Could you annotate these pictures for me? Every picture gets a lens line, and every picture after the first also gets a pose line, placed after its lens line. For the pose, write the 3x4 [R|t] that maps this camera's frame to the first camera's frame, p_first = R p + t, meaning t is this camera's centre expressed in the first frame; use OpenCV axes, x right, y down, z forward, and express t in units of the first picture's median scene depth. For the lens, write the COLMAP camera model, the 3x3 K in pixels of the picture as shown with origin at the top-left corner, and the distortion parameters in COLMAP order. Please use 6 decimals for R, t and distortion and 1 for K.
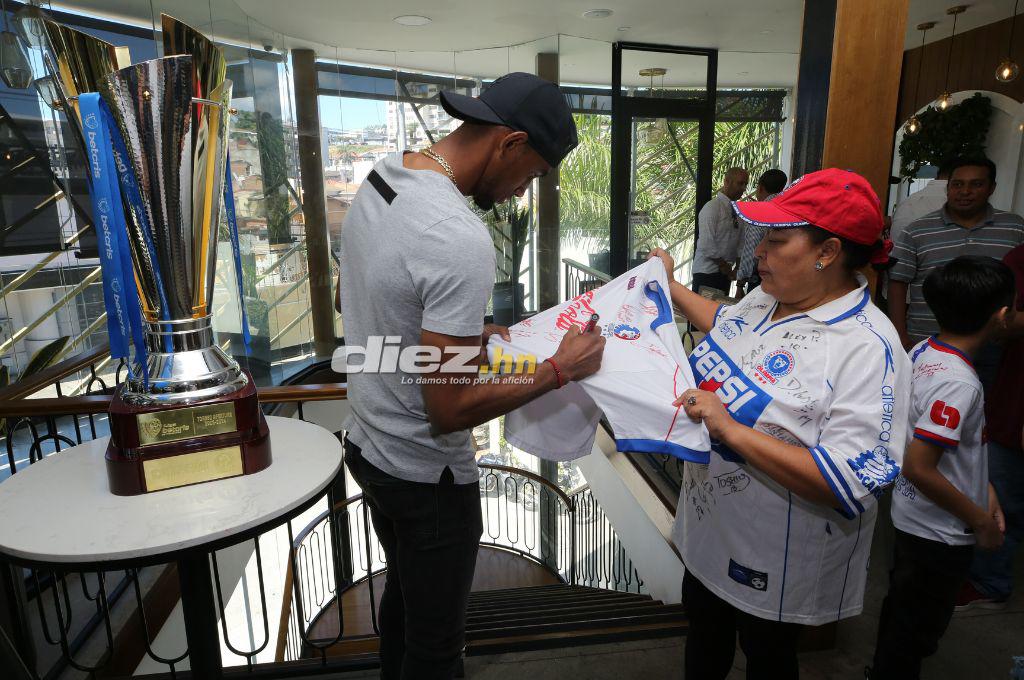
lens RADIAL K [[664.2, 0, 501.7], [0, 664.2, 342.9], [0, 0, 1]] dist [0.025958, 0.008077]
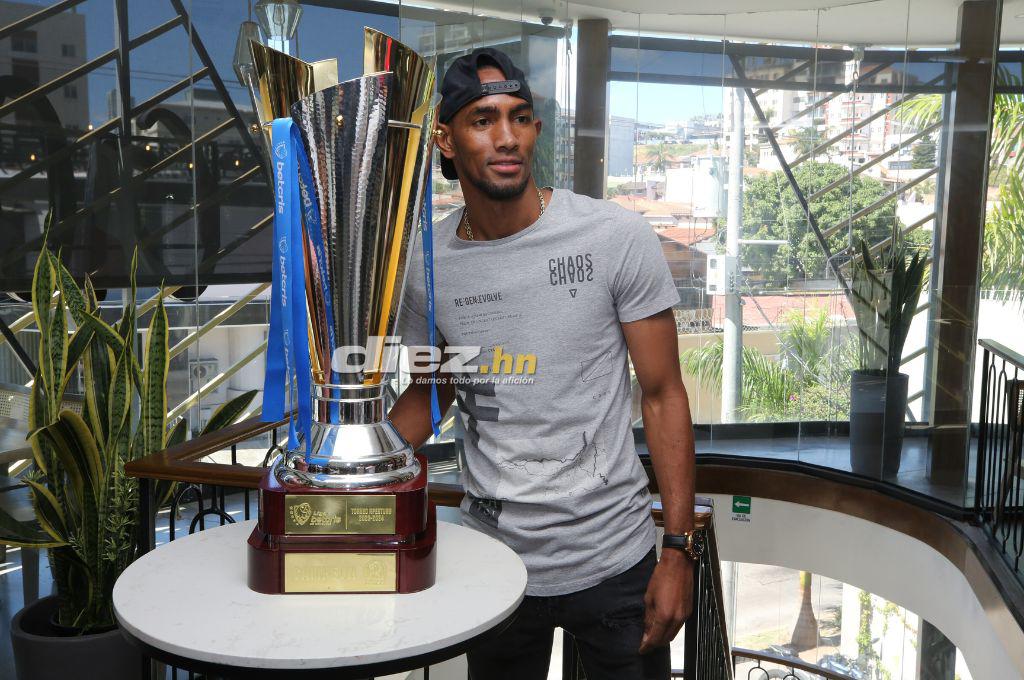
lens RADIAL K [[1044.4, 0, 479.3], [0, 1044.4, 347.5], [0, 0, 1]] dist [0.094883, 0.000000]
pose [[0.919792, 0.081711, -0.383805, 0.049705], [-0.116545, 0.990830, -0.068358, -0.003671], [0.374700, 0.107606, 0.920881, -0.037534]]
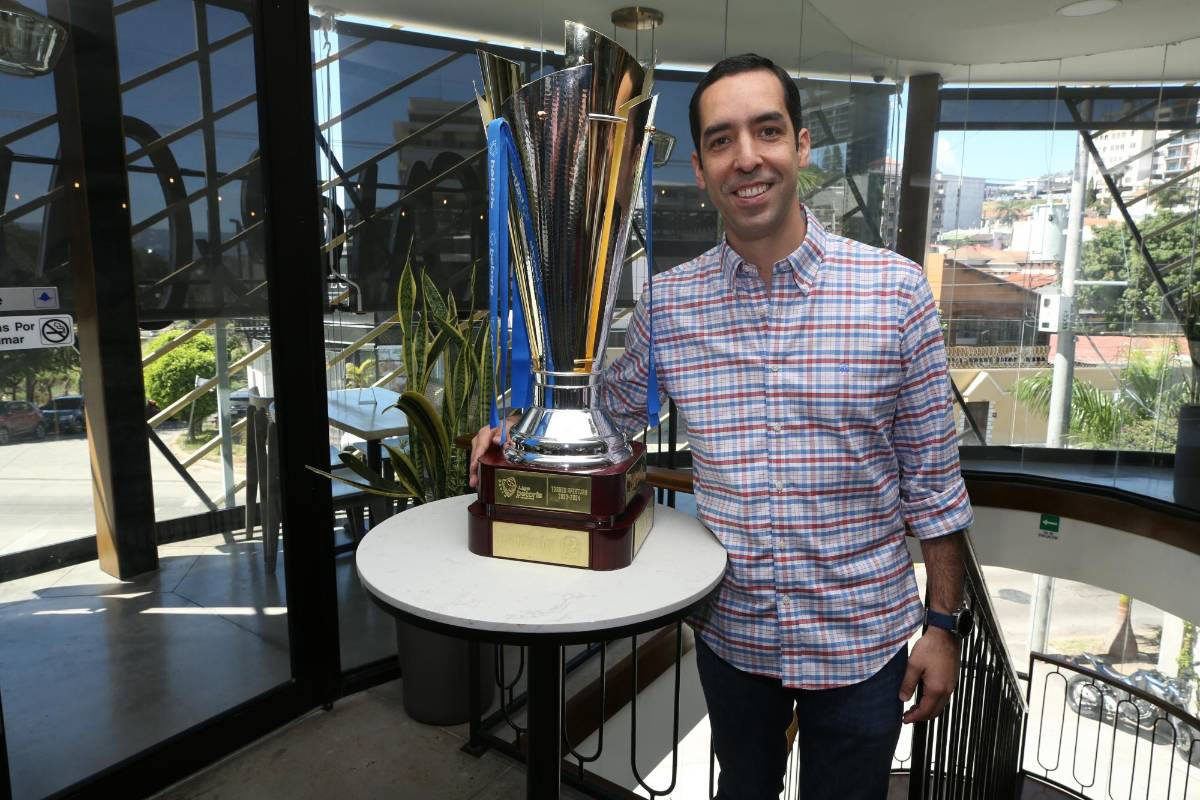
lens RADIAL K [[778.3, 0, 586.6], [0, 778.3, 398.9], [0, 0, 1]] dist [0.025958, 0.008077]
pose [[0.739418, 0.141211, -0.658270, 0.073825], [-0.175354, 0.984403, 0.014201, -0.007141], [0.650009, 0.104930, 0.752648, 0.090132]]
